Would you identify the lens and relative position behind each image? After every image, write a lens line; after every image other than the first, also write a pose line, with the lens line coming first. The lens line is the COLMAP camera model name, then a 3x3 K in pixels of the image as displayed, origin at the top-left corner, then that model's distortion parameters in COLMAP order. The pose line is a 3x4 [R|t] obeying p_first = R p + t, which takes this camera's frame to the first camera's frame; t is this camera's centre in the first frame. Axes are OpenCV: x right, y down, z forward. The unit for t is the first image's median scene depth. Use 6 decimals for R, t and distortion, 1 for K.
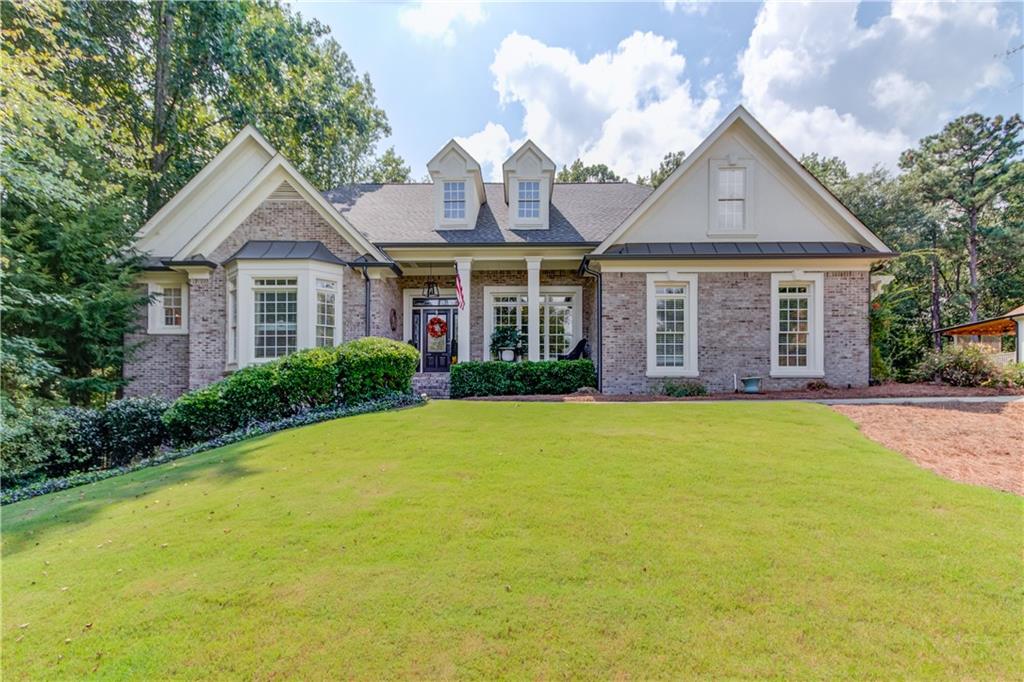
lens RADIAL K [[540.6, 0, 512.2], [0, 540.6, 376.8], [0, 0, 1]] dist [0.016765, 0.000830]
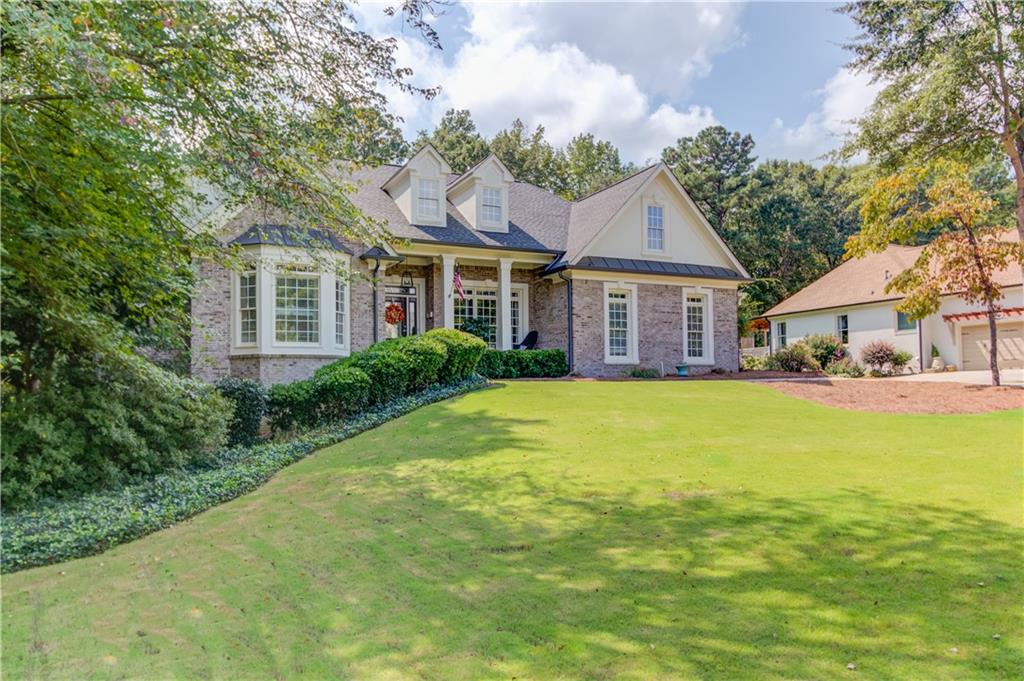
lens RADIAL K [[709.9, 0, 512.0], [0, 709.9, 340.5], [0, 0, 1]] dist [0.004691, 0.000317]
pose [[0.898547, 0.022323, 0.438309, -0.633905], [-0.008739, 0.999418, -0.032985, 0.001994], [-0.438790, 0.025808, 0.898219, -0.366030]]
